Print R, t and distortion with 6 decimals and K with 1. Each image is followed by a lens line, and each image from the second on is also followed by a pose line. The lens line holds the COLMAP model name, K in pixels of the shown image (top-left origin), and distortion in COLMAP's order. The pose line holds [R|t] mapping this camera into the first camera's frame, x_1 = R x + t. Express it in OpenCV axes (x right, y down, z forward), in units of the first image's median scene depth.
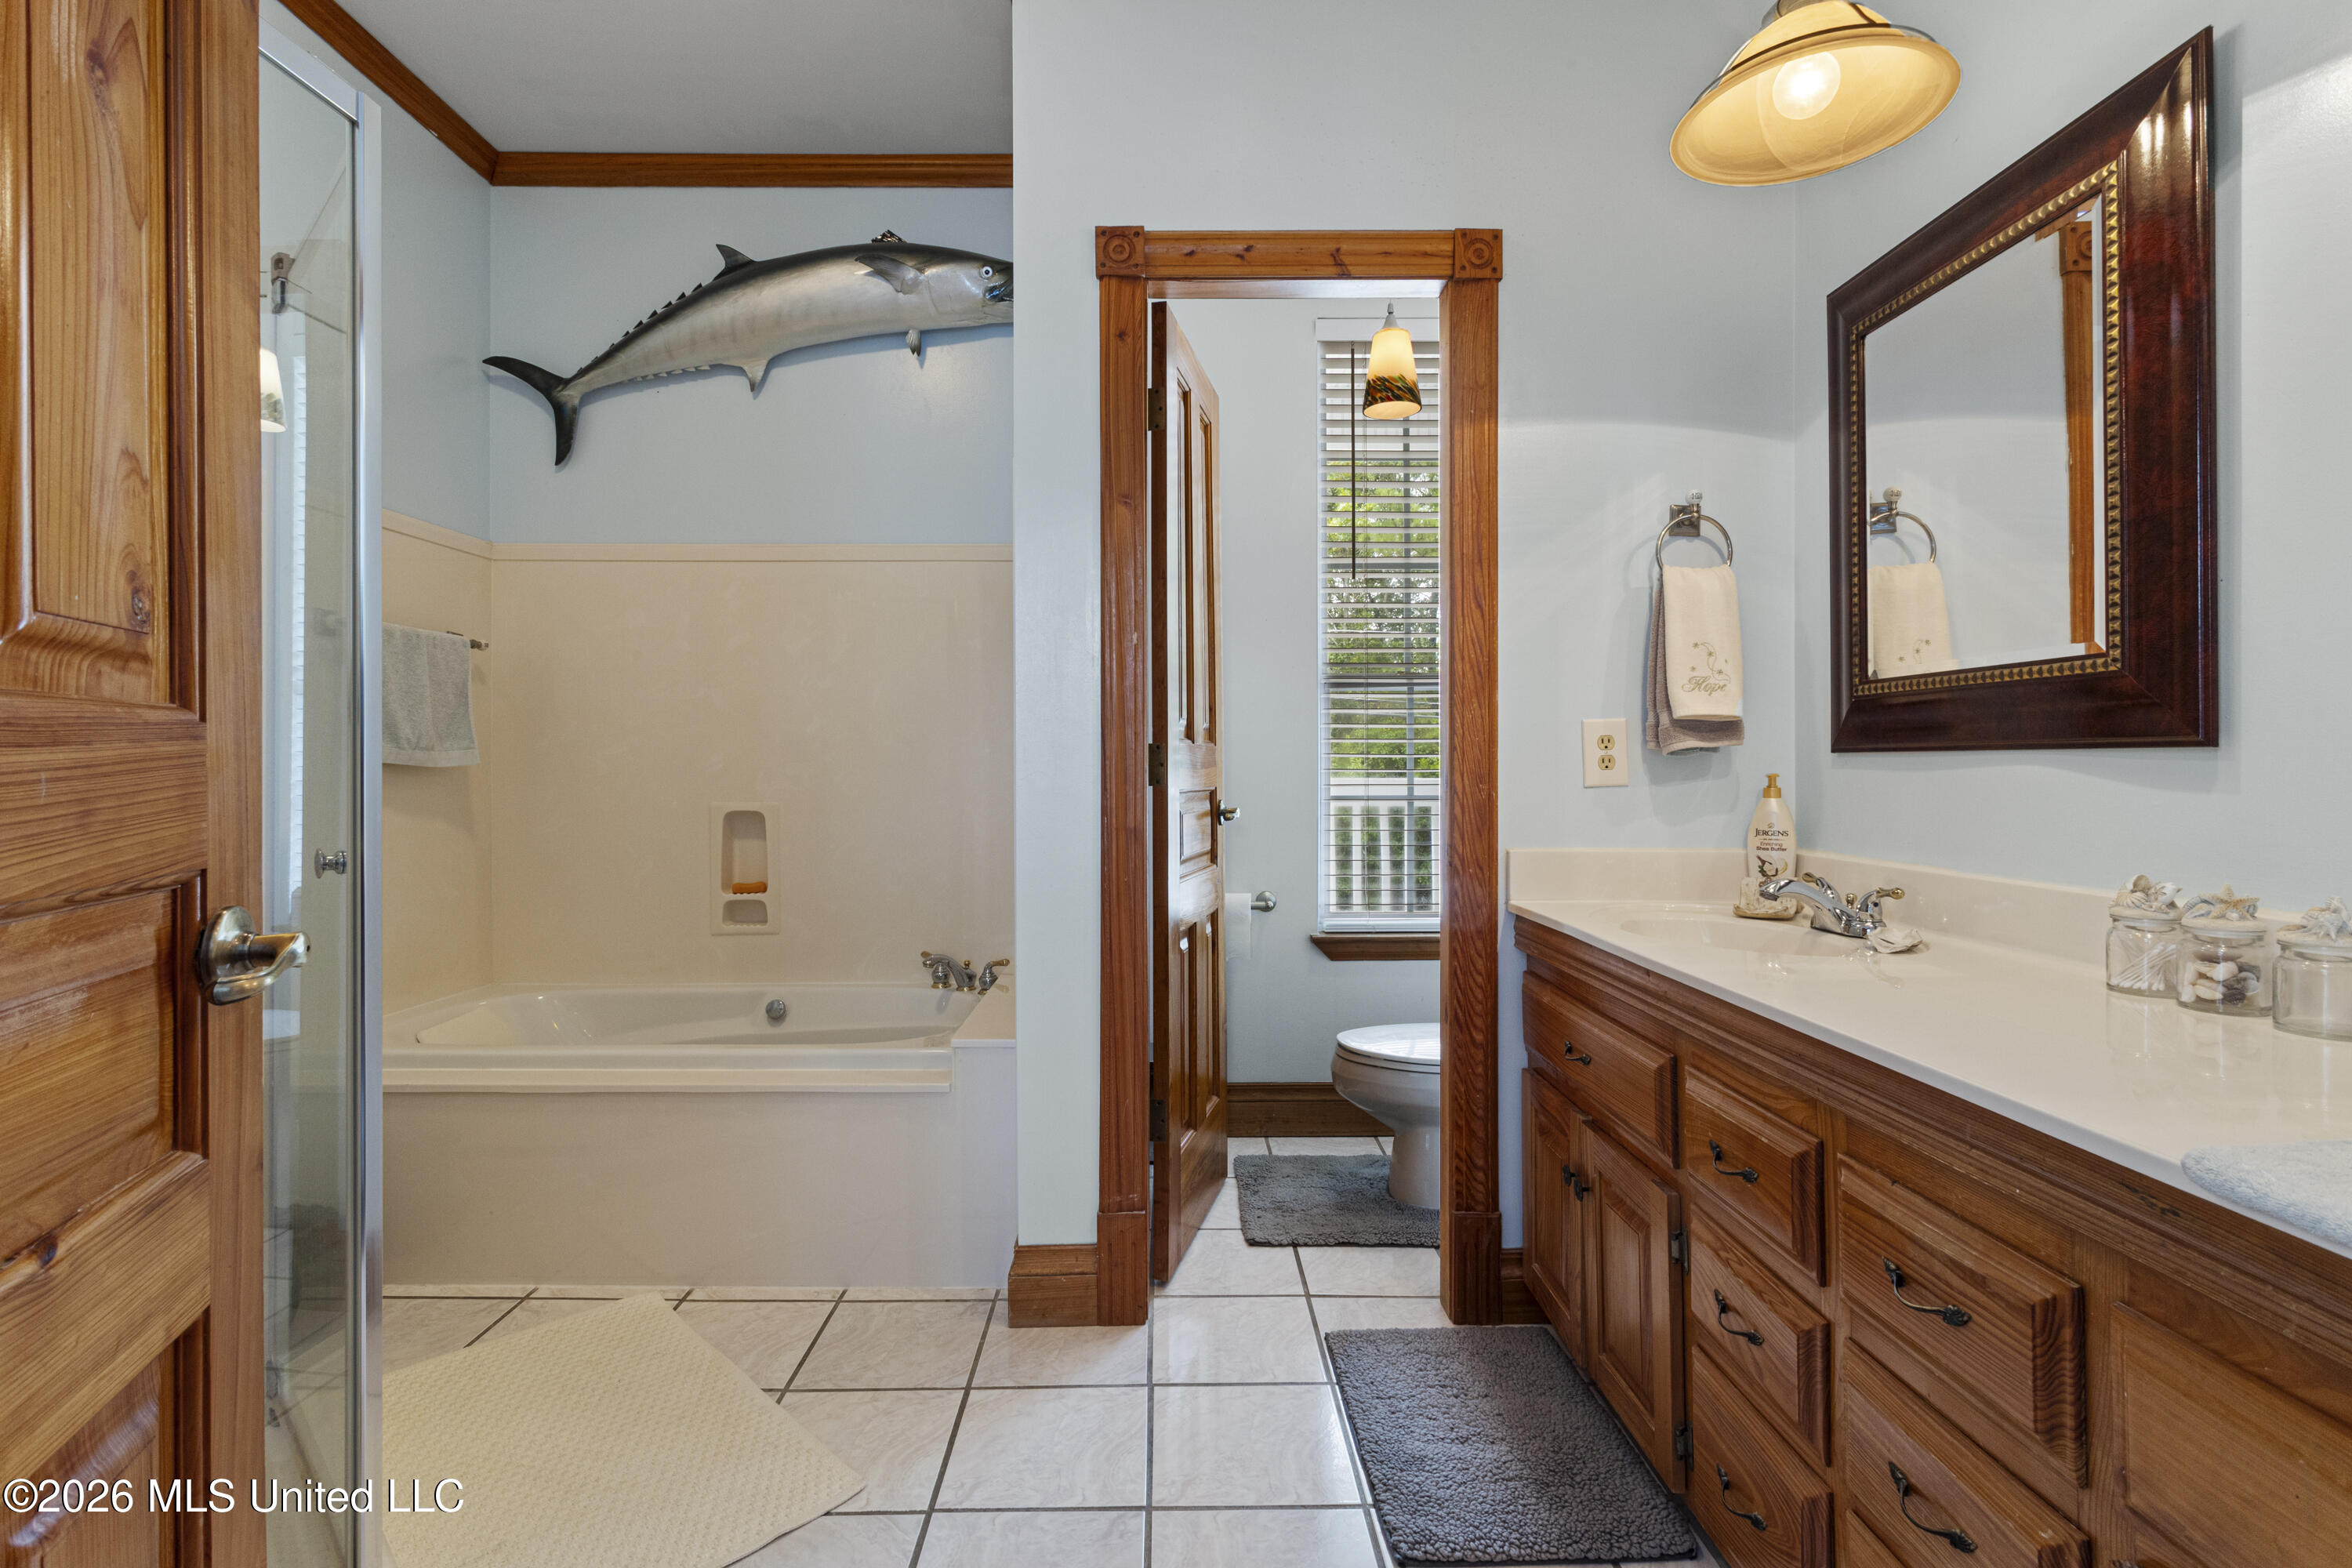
lens RADIAL K [[1103.7, 0, 1176.0], [0, 1103.7, 784.0], [0, 0, 1]] dist [0.001803, 0.000803]
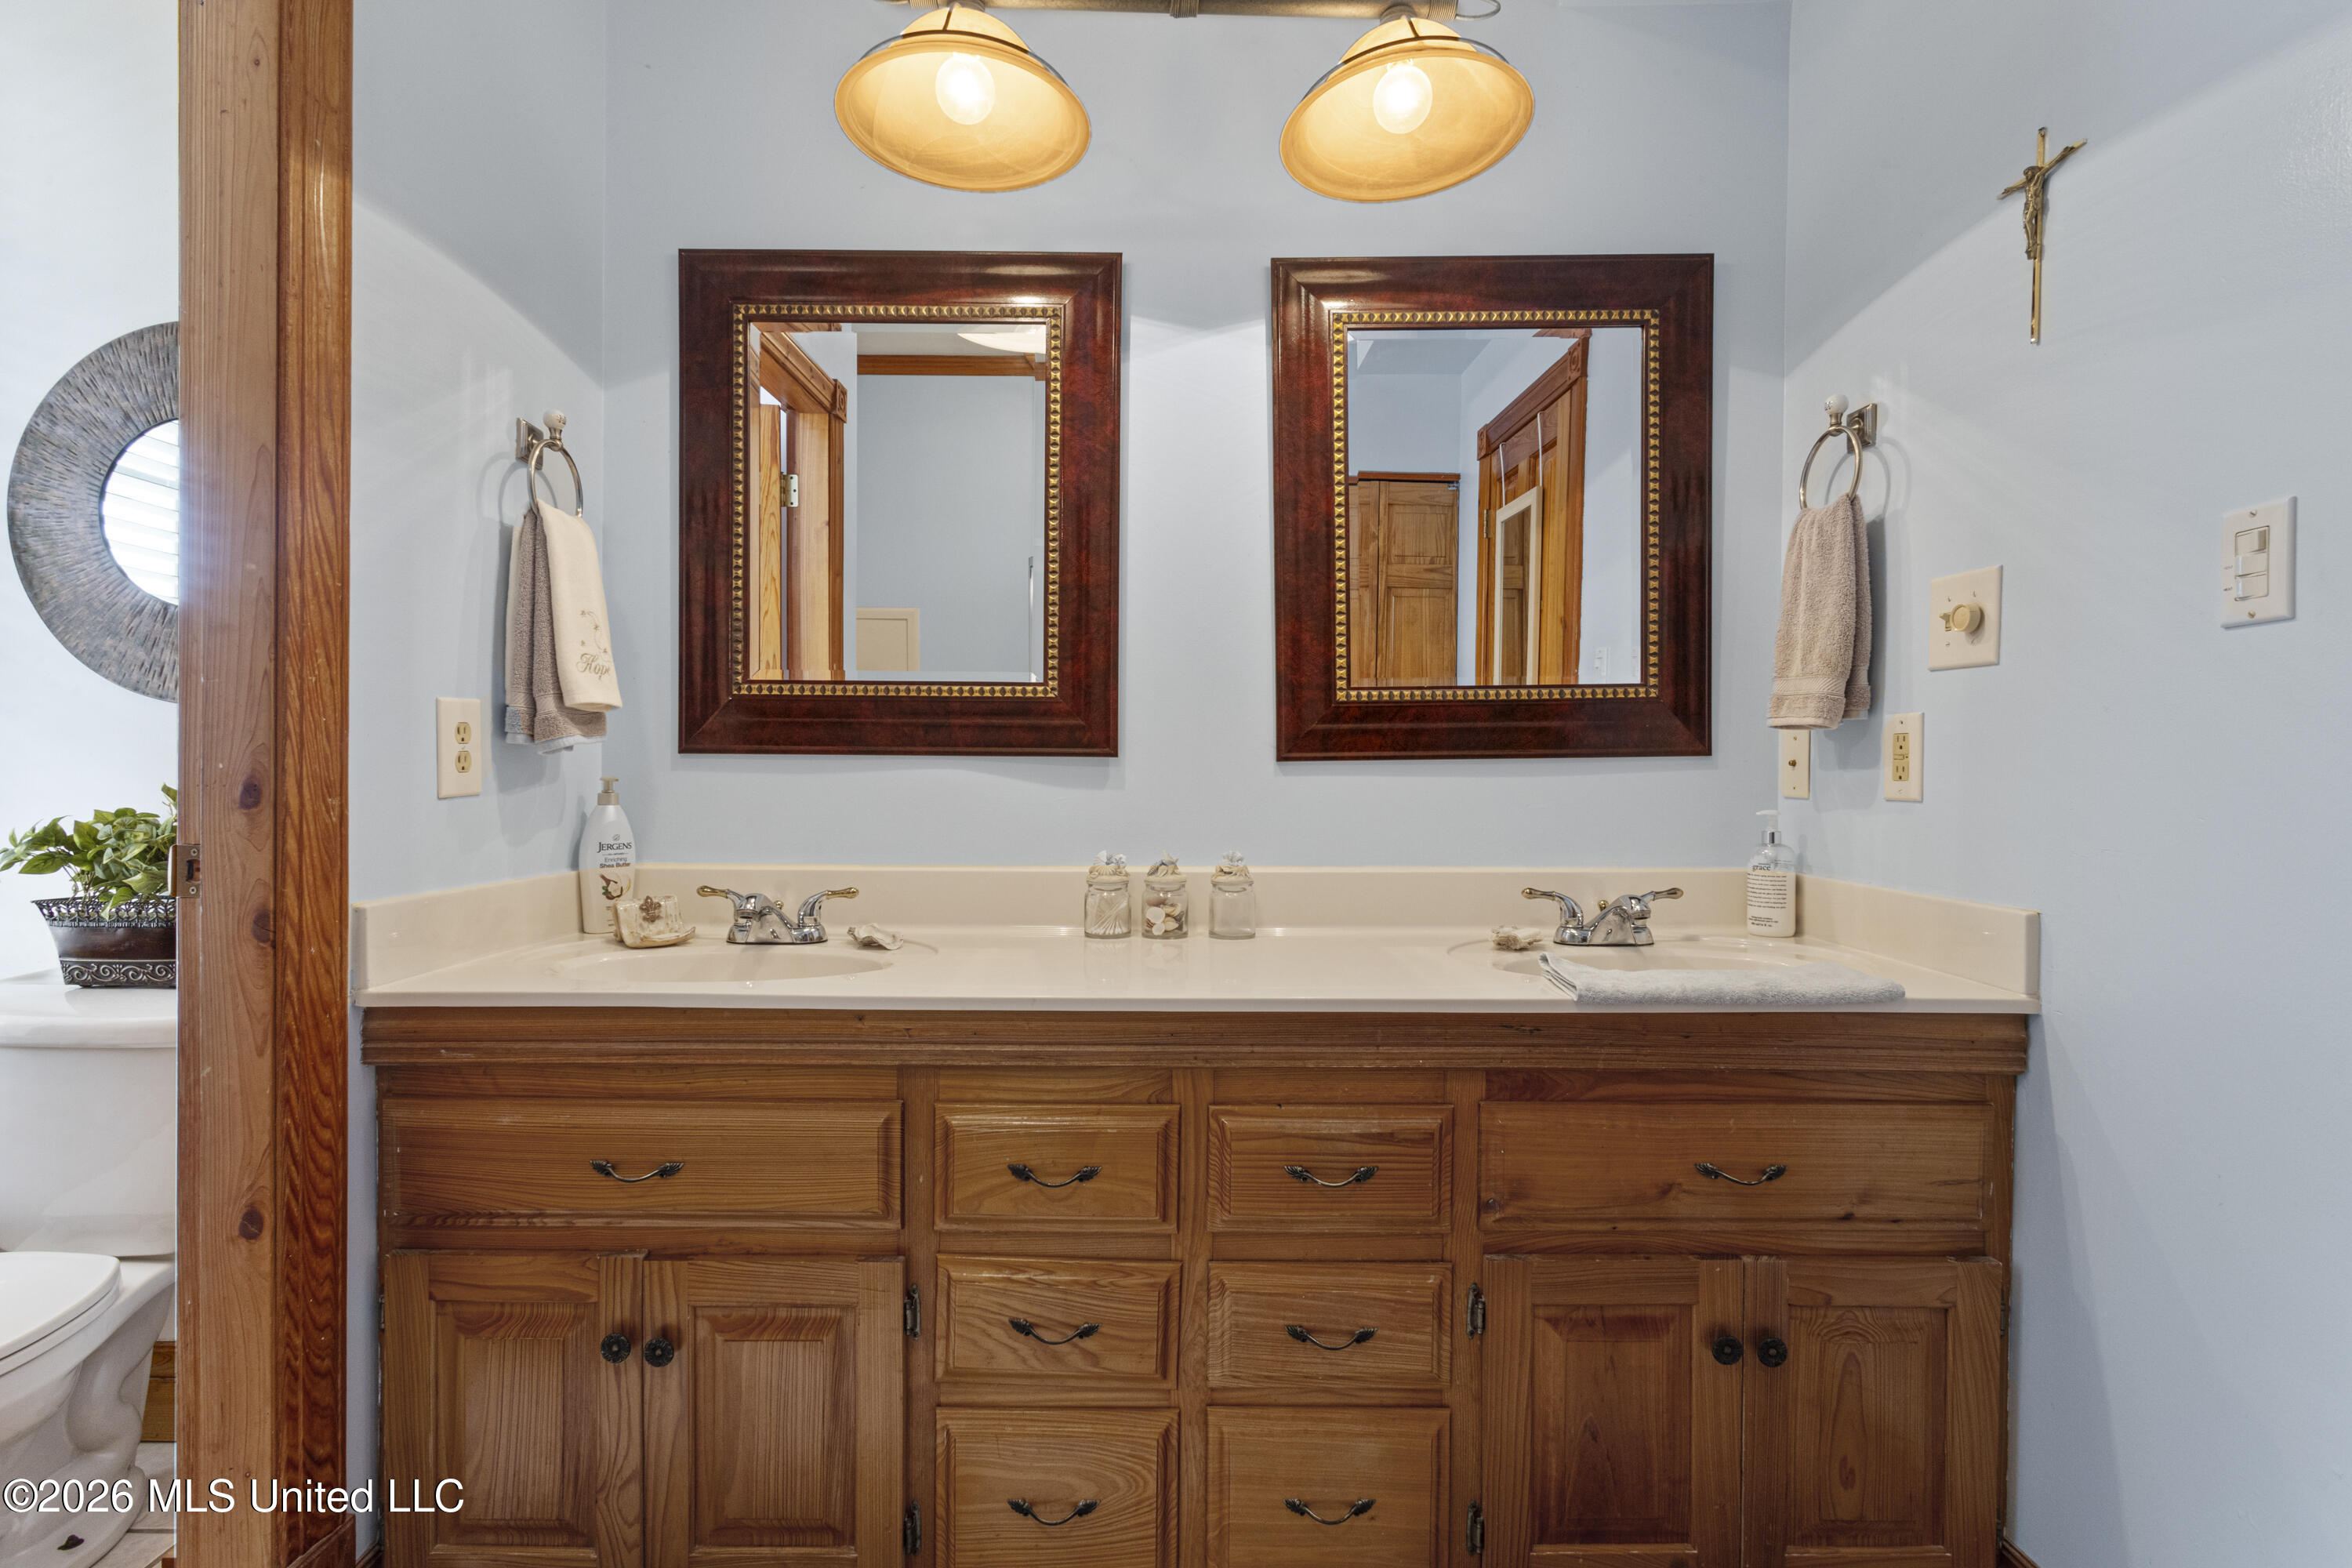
lens RADIAL K [[1103.7, 0, 1176.0], [0, 1103.7, 784.0], [0, 0, 1]] dist [0.001803, 0.000803]
pose [[0.012165, -0.012977, 0.999842, -0.307222], [0.009898, 0.999868, 0.012857, -0.010299], [-0.999877, 0.009740, 0.012292, 0.565624]]
